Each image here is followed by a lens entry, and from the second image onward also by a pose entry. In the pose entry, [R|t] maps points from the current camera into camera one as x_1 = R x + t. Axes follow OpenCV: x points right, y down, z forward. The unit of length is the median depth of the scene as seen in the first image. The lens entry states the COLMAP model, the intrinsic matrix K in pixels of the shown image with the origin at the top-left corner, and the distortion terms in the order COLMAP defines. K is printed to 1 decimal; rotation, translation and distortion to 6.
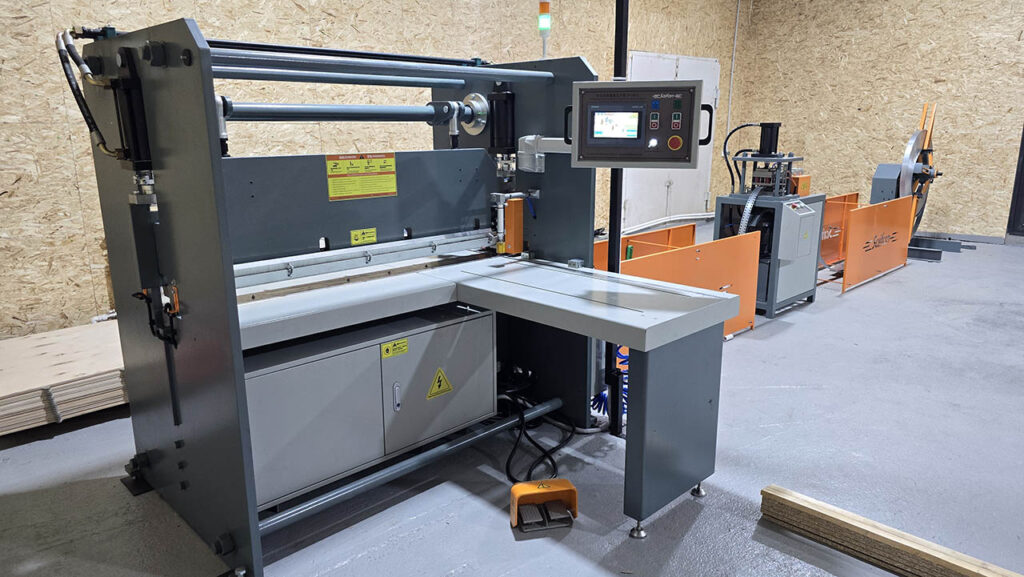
lens RADIAL K [[693.1, 0, 512.0], [0, 693.1, 288.5], [0, 0, 1]] dist [0.044170, -0.000110]
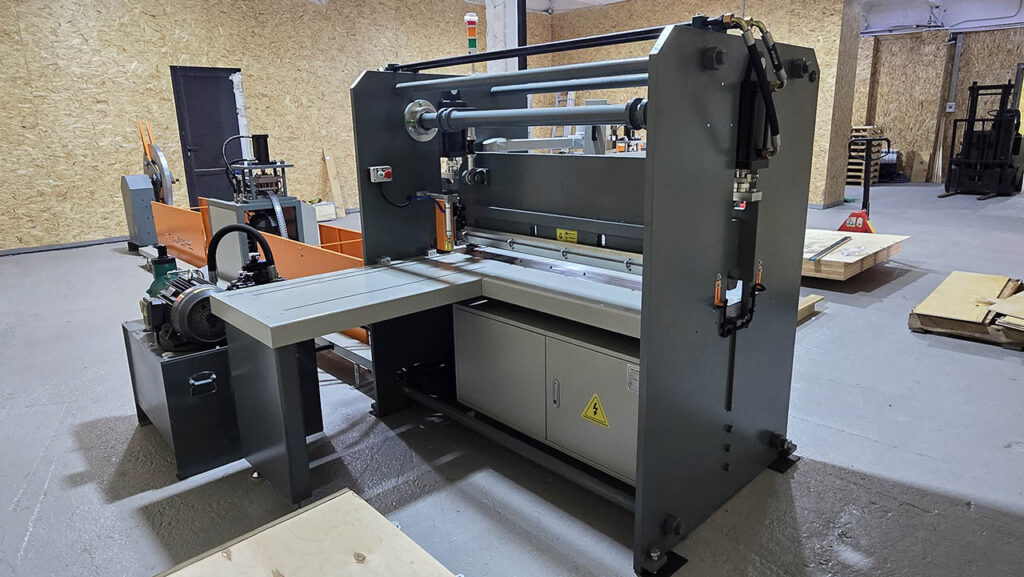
lens RADIAL K [[621.3, 0, 512.0], [0, 621.3, 288.5], [0, 0, 1]] dist [-0.000634, -0.000525]
pose [[0.020644, -0.244393, 0.969457, -0.659904], [0.248573, 0.940470, 0.231792, -0.135289], [-0.968393, 0.236196, 0.080165, 0.588071]]
